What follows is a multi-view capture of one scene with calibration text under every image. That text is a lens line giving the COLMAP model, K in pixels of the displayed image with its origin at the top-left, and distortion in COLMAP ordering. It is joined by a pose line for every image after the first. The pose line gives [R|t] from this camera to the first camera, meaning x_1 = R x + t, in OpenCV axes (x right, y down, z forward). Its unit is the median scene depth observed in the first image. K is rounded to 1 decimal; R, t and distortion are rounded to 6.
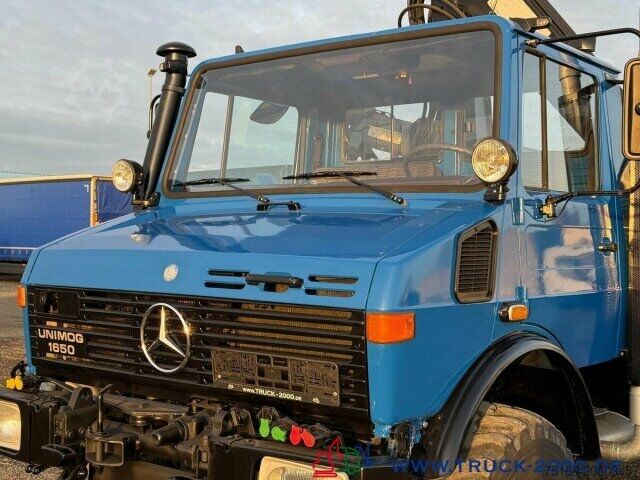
lens RADIAL K [[926.8, 0, 320.0], [0, 926.8, 240.0], [0, 0, 1]] dist [0.133735, -0.098514]
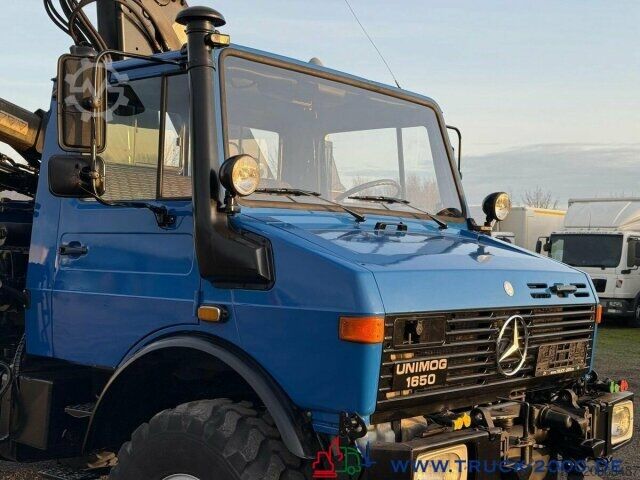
lens RADIAL K [[926.8, 0, 320.0], [0, 926.8, 240.0], [0, 0, 1]] dist [0.133735, -0.098514]
pose [[0.029485, 0.002128, 0.999563, -1.194259], [-0.015238, 0.999882, -0.001680, -0.017696], [-0.999449, -0.015182, 0.029514, 1.085354]]
